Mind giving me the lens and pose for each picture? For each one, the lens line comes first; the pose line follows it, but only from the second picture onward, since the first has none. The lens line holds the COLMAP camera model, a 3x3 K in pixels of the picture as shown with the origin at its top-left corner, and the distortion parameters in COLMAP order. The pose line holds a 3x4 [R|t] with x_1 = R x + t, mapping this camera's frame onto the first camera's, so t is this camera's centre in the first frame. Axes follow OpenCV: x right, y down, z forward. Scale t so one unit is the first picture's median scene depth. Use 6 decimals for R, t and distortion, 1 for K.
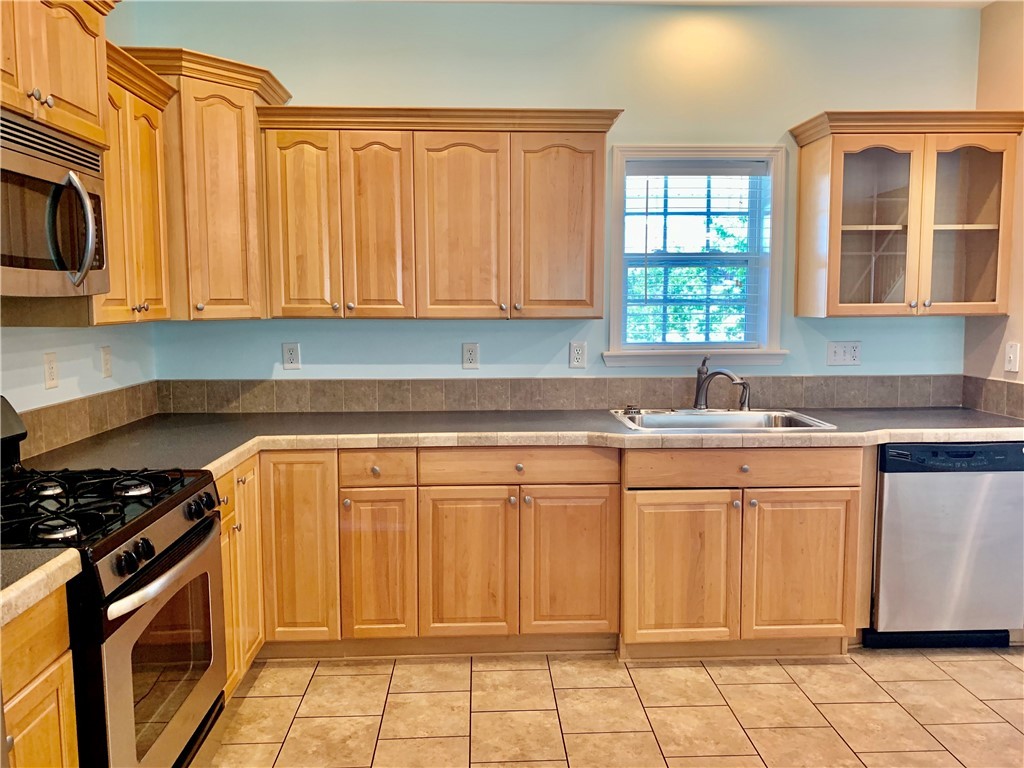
lens RADIAL K [[798.1, 0, 510.4], [0, 798.1, 371.8], [0, 0, 1]] dist [0.011823, -0.000164]
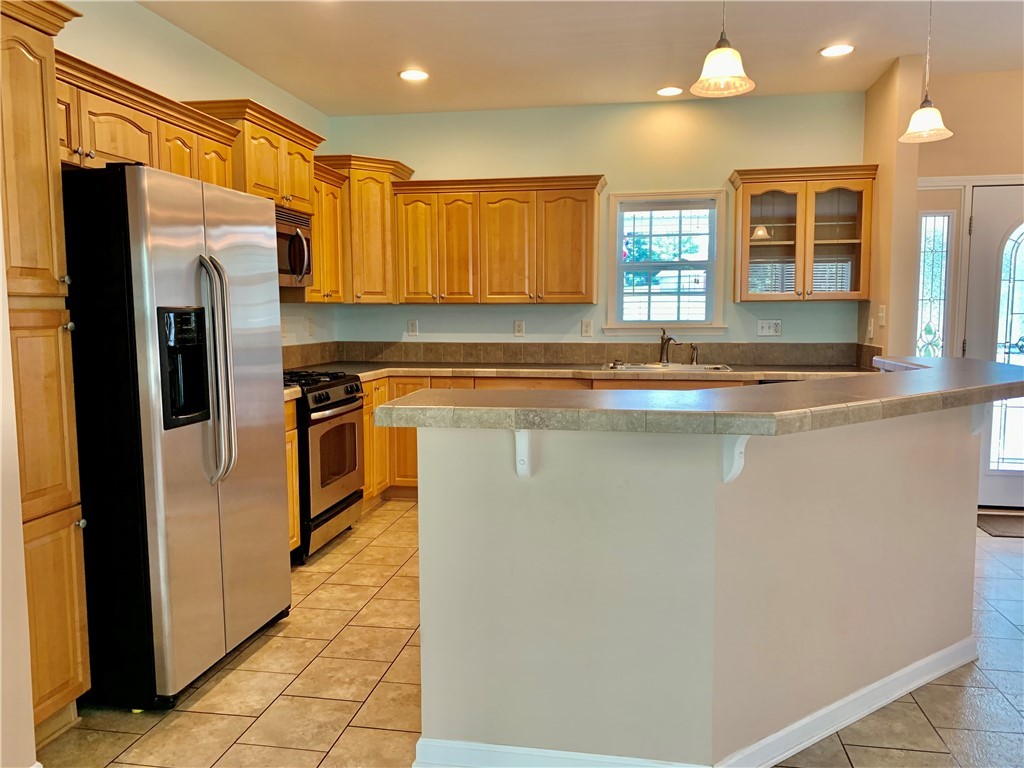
lens RADIAL K [[792.8, 0, 497.9], [0, 792.8, 382.7], [0, 0, 1]] dist [0.063666, -0.003069]
pose [[0.973631, 0.020278, -0.227227, 0.306358], [-0.020054, 0.999793, 0.003296, 0.095414], [0.227247, 0.001348, 0.973836, -0.628221]]
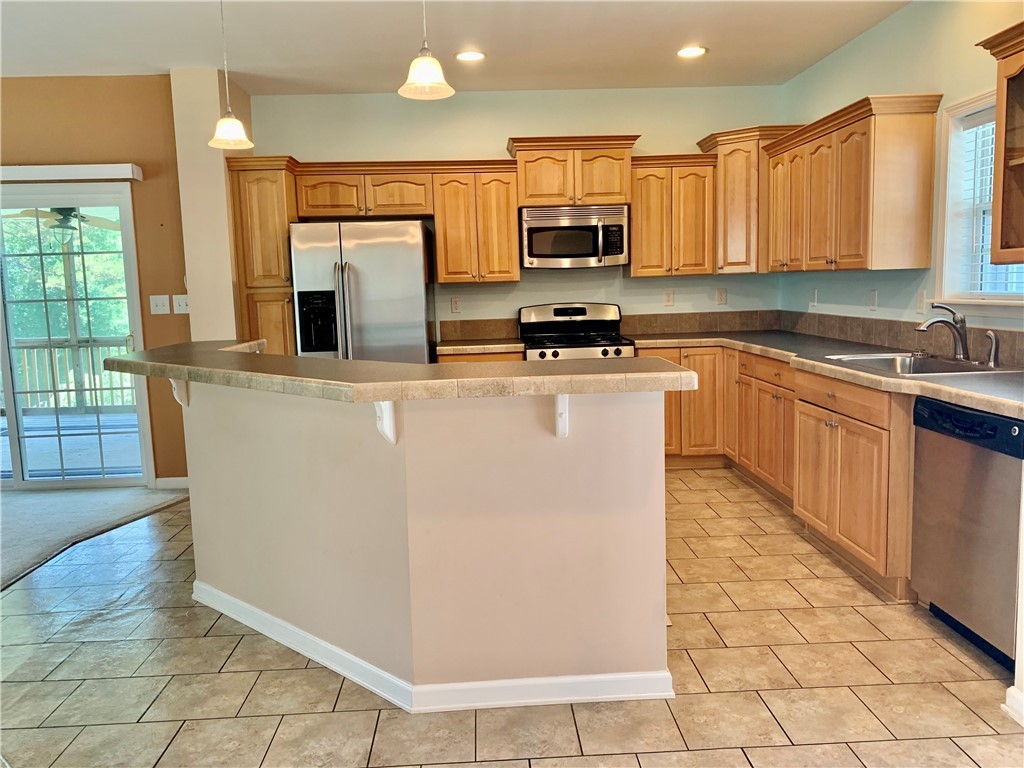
lens RADIAL K [[772.2, 0, 511.1], [0, 772.2, 368.4], [0, 0, 1]] dist [0.055519, -0.001630]
pose [[0.001182, 0.112247, -0.993680, 1.352006], [-0.065771, 0.991537, 0.111927, -0.016082], [0.997834, 0.065223, 0.008554, 0.475394]]
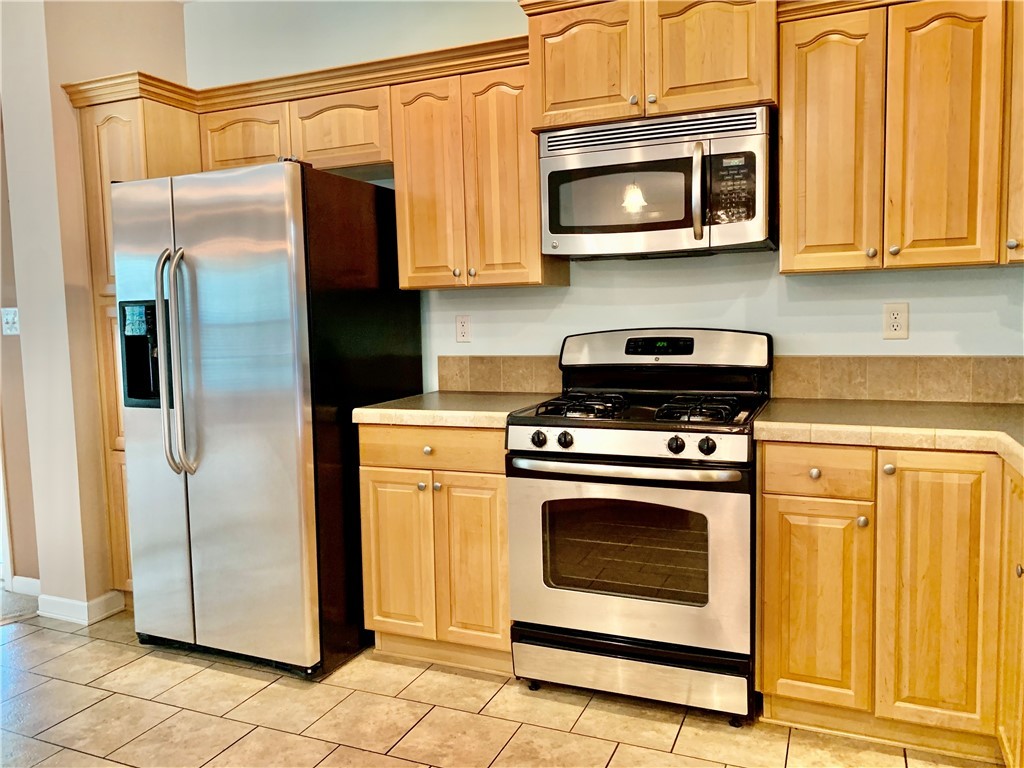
lens RADIAL K [[798.1, 0, 510.4], [0, 798.1, 371.8], [0, 0, 1]] dist [0.011823, -0.000164]
pose [[-0.434420, 0.084382, -0.896749, 0.438361], [-0.060517, 0.990618, 0.122531, -0.025945], [0.898675, 0.107499, -0.425238, 0.850479]]
